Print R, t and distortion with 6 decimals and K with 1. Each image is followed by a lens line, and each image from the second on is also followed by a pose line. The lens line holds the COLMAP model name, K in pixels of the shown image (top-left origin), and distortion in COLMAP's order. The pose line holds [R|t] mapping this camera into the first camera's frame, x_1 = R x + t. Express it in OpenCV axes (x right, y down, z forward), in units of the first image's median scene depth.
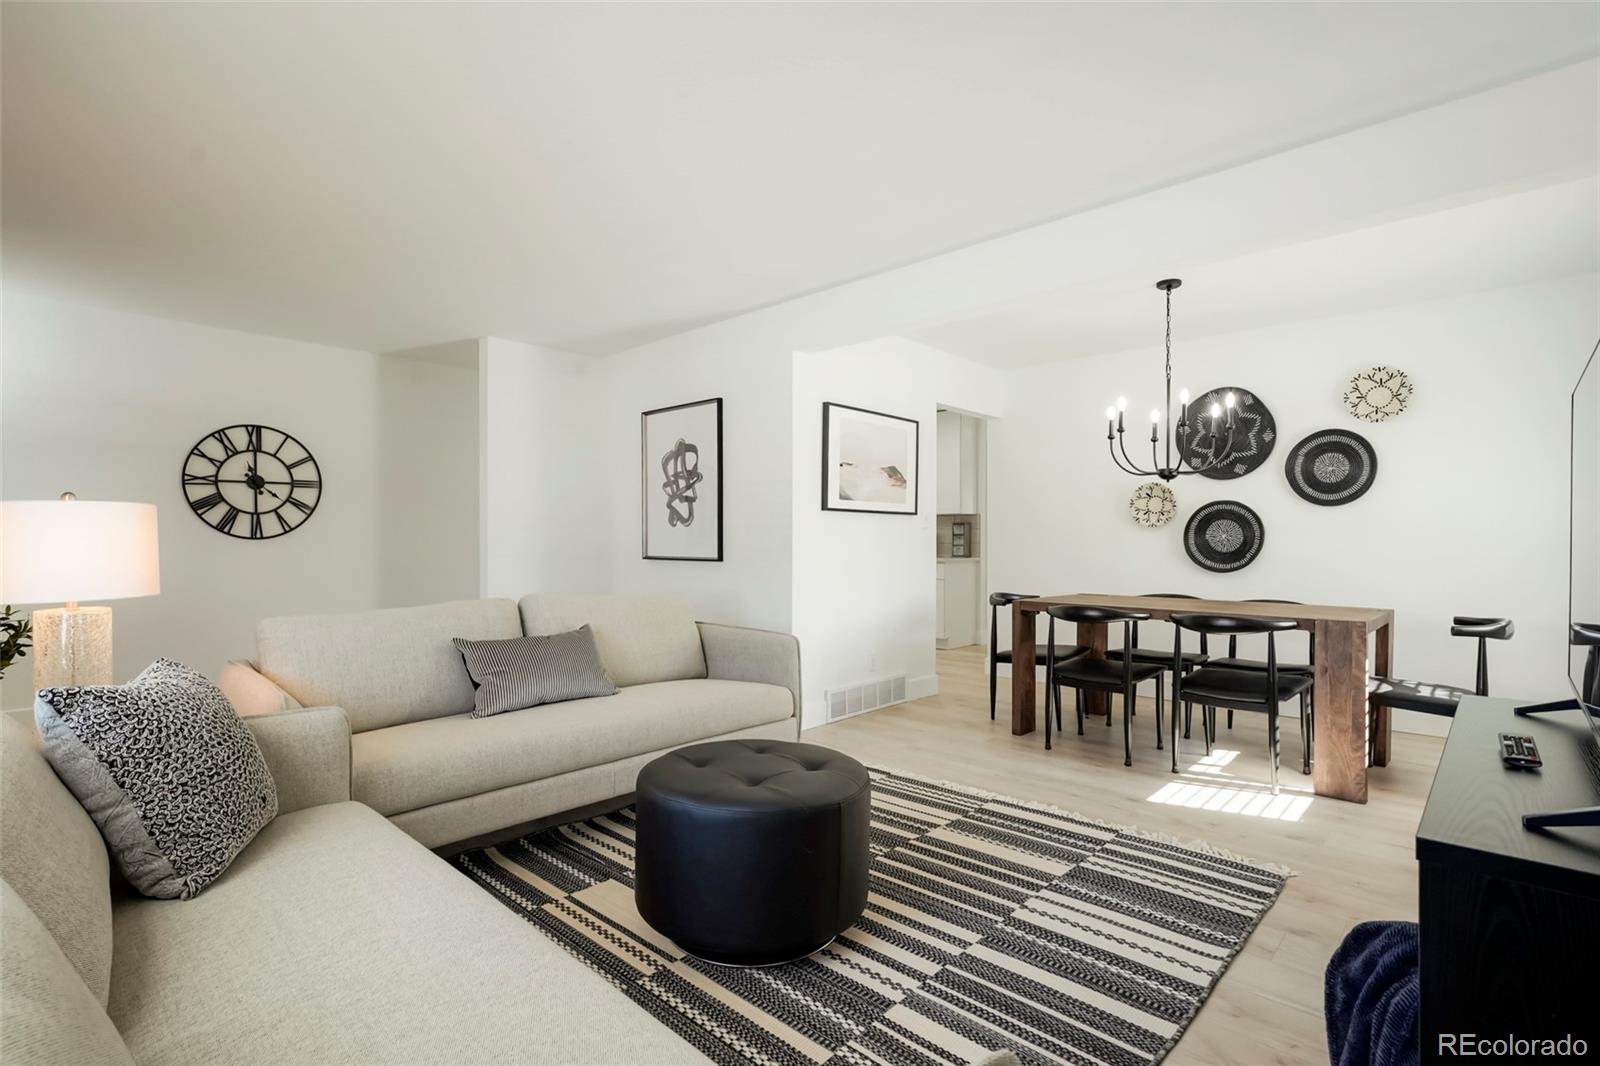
lens RADIAL K [[736.6, 0, 824.0], [0, 736.6, 547.1], [0, 0, 1]] dist [0.001082, 0.004732]
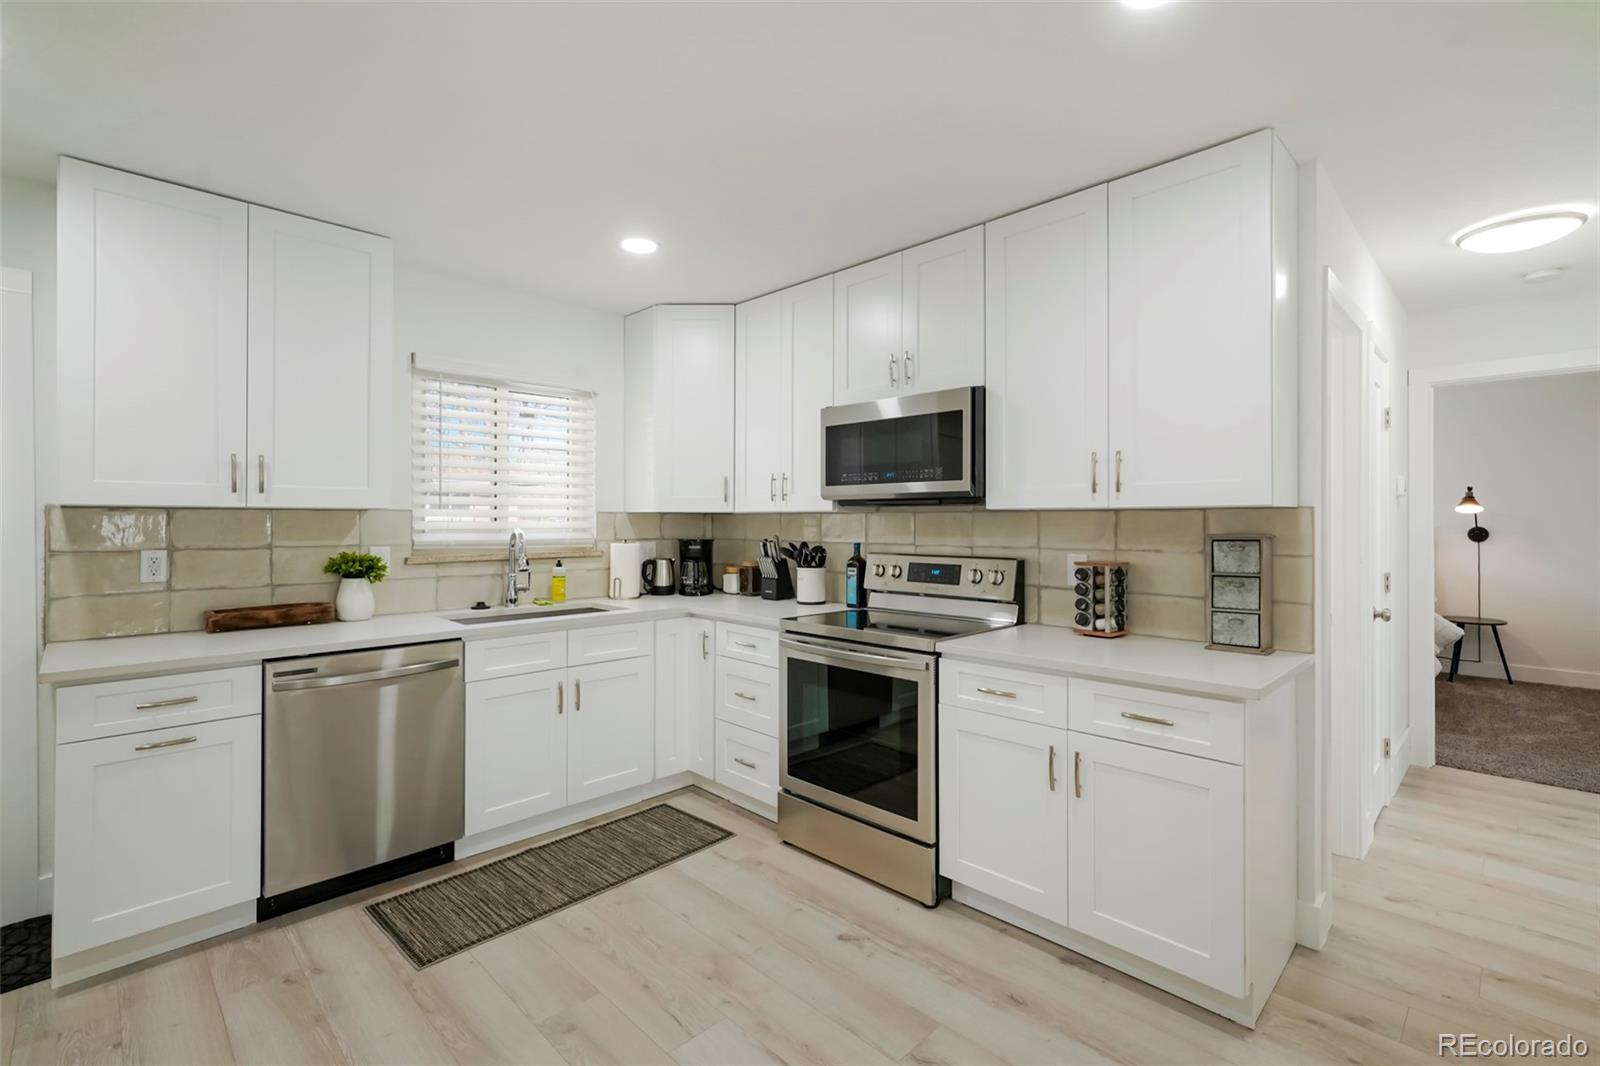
lens RADIAL K [[736.6, 0, 801.3], [0, 736.6, 516.6], [0, 0, 1]] dist [0.001082, 0.004732]
pose [[0.998999, -0.001566, -0.044700, 0.040575], [0.000871, 0.999879, -0.015556, -0.064348], [0.044719, 0.015502, 0.998879, 1.251741]]
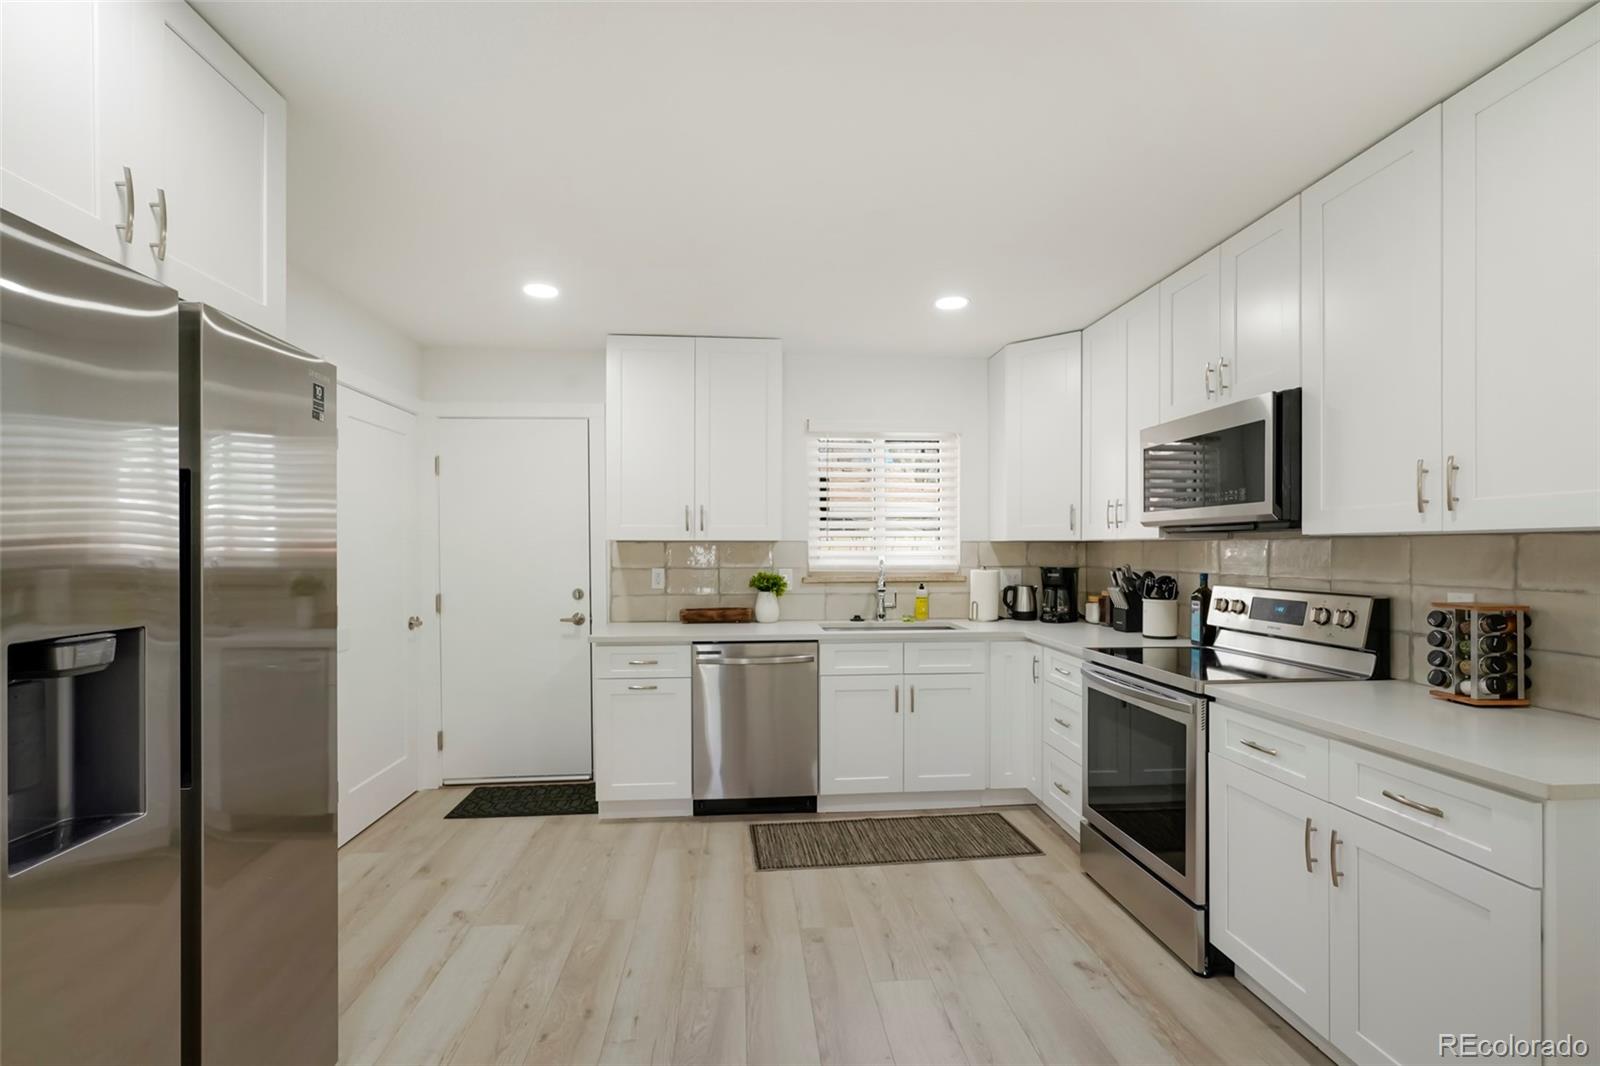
lens RADIAL K [[736.6, 0, 795.4], [0, 736.6, 548.6], [0, 0, 1]] dist [0.001082, 0.004732]
pose [[0.734840, -0.003330, -0.678232, 0.264245], [-0.004777, 0.999938, -0.010084, -0.063535], [0.678223, 0.010650, 0.734779, 1.254380]]
